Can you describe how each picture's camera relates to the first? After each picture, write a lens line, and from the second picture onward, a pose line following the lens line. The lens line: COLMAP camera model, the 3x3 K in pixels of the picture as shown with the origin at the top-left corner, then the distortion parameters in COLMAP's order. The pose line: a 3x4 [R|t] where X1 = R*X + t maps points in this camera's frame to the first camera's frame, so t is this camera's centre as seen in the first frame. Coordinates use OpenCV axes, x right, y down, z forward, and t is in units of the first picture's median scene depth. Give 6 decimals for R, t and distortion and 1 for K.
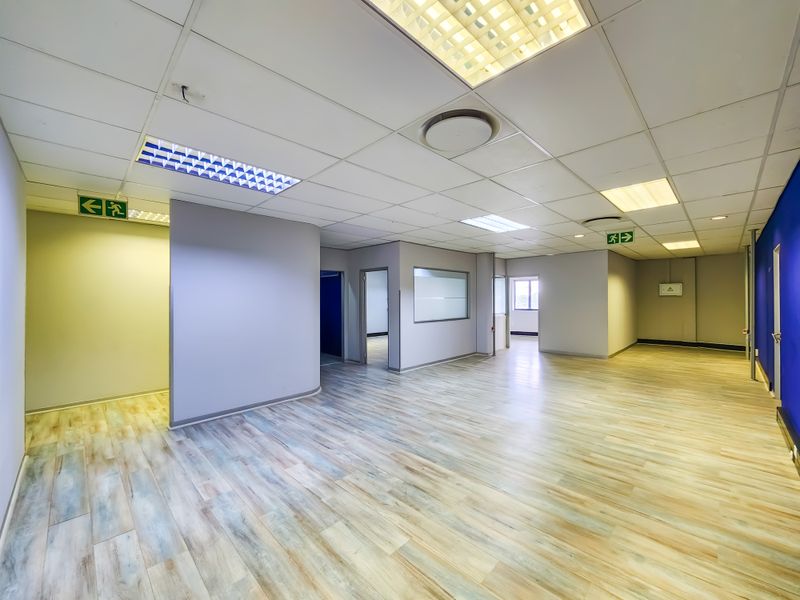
lens RADIAL K [[323.8, 0, 404.9], [0, 323.8, 297.8], [0, 0, 1]] dist [-0.010867, 0.000113]
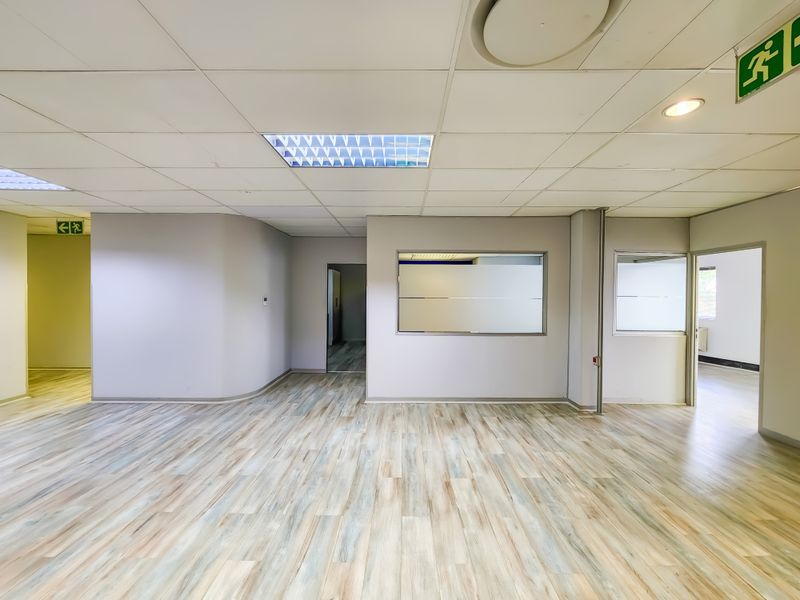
lens RADIAL K [[323.8, 0, 404.9], [0, 323.8, 297.8], [0, 0, 1]] dist [-0.010867, 0.000113]
pose [[0.702497, 0.012347, -0.711579, 0.825744], [-0.007934, 0.999923, 0.009517, -0.006768], [0.711642, -0.001039, 0.702542, 0.853592]]
